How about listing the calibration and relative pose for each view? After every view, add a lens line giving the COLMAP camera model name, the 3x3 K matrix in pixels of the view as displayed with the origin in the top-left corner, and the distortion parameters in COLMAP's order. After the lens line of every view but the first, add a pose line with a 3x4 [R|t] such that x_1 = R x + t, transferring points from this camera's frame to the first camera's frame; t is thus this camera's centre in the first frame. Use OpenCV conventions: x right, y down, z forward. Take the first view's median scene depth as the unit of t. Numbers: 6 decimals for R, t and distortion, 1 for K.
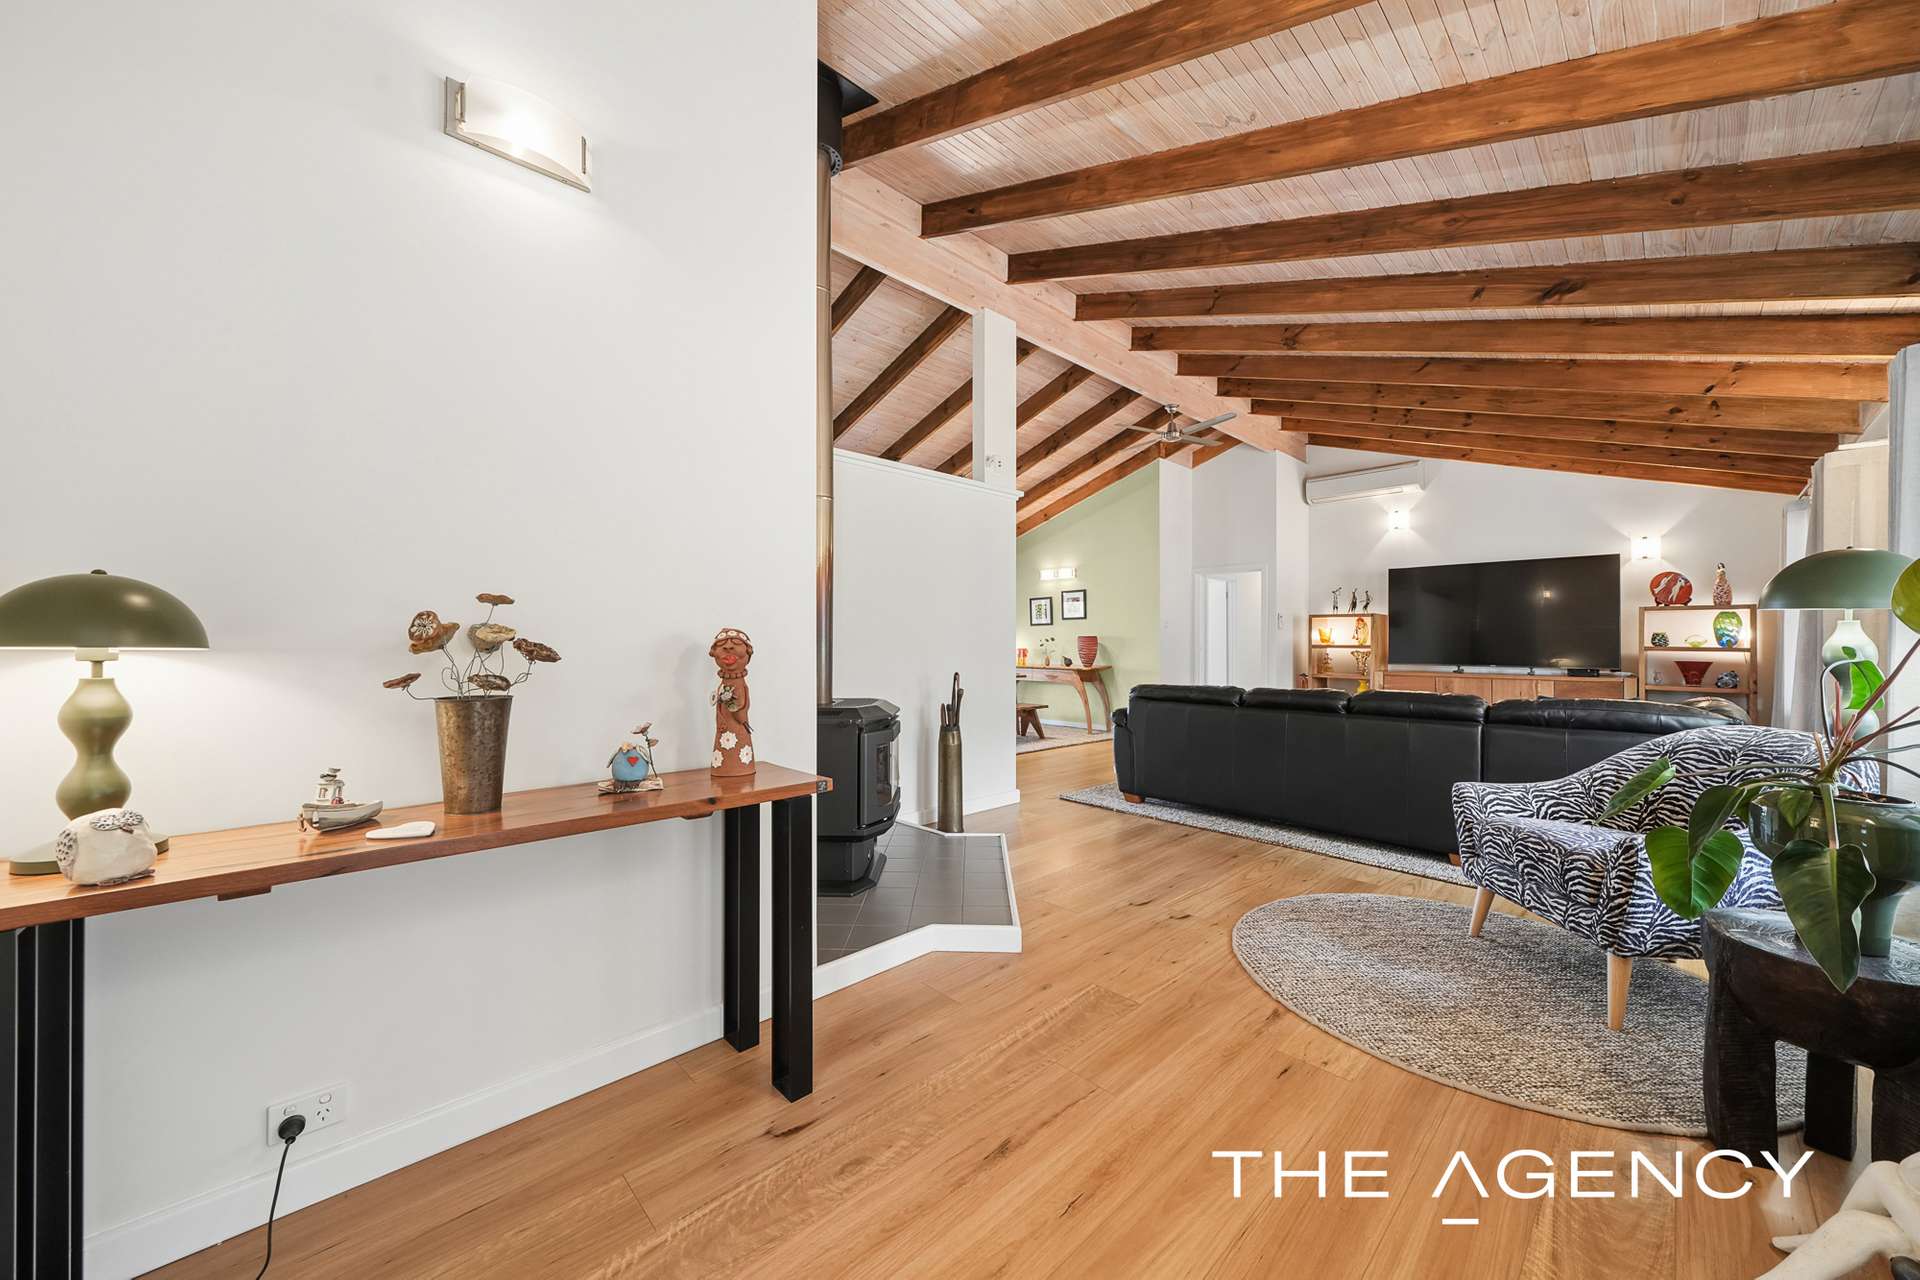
lens RADIAL K [[714.0, 0, 966.1], [0, 714.0, 644.5], [0, 0, 1]] dist [0.001547, -0.000009]
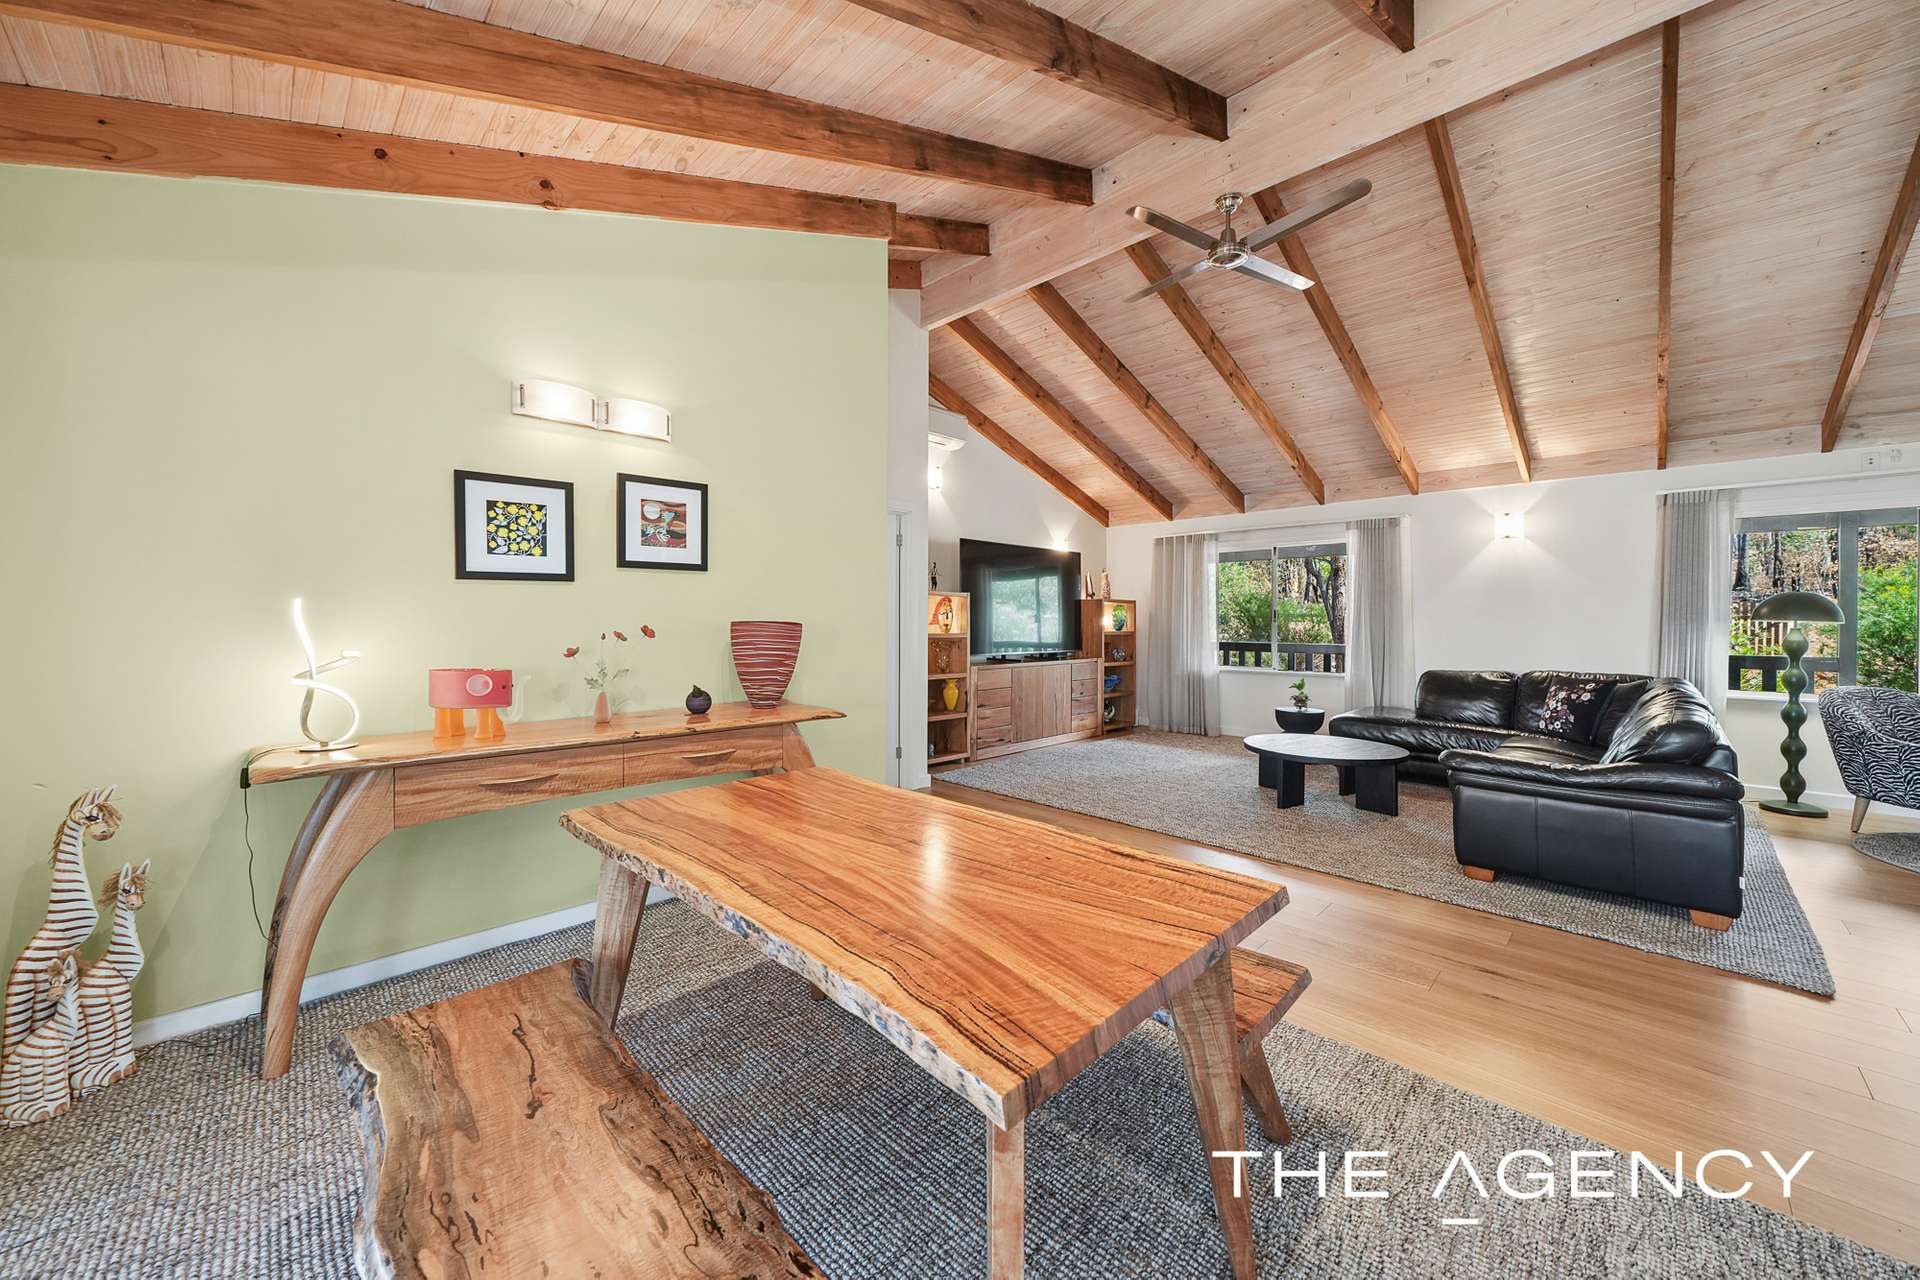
lens RADIAL K [[714.0, 0, 952.6], [0, 714.0, 613.7], [0, 0, 1]] dist [0.001547, -0.000009]
pose [[-0.013558, 0.009020, 0.999867, -0.168015], [-0.004204, 0.999950, -0.009078, -0.012544], [-0.999899, -0.004327, -0.013520, 0.850567]]
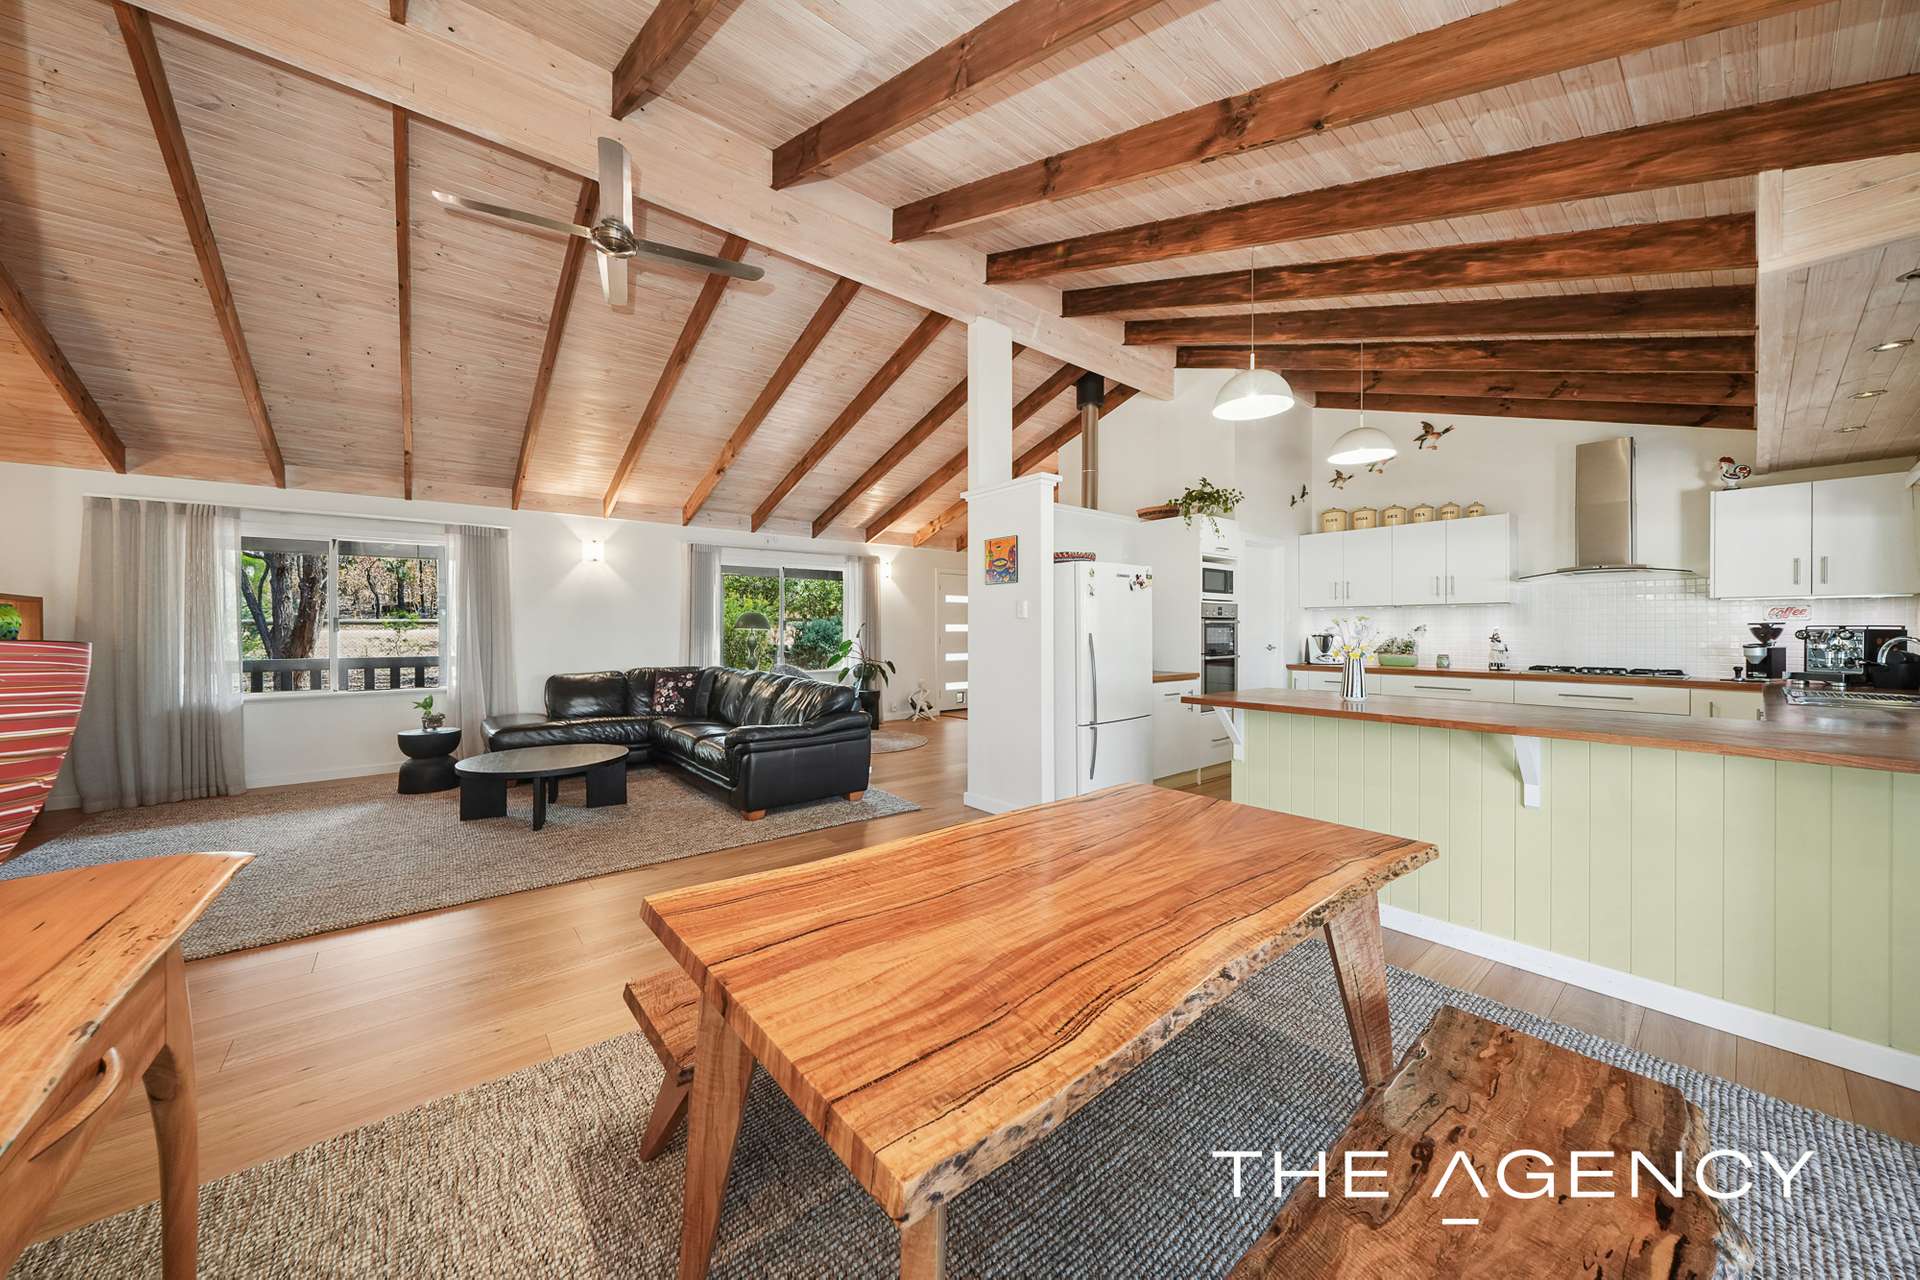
lens RADIAL K [[657.9, 0, 948.1], [0, 657.9, 630.8], [0, 0, 1]] dist [-0.001423, -0.000125]
pose [[-0.995644, 0.003488, 0.093168, 0.012357], [0.003705, 0.999991, 0.002155, -0.012717], [-0.093160, 0.002491, -0.995648, 1.010823]]
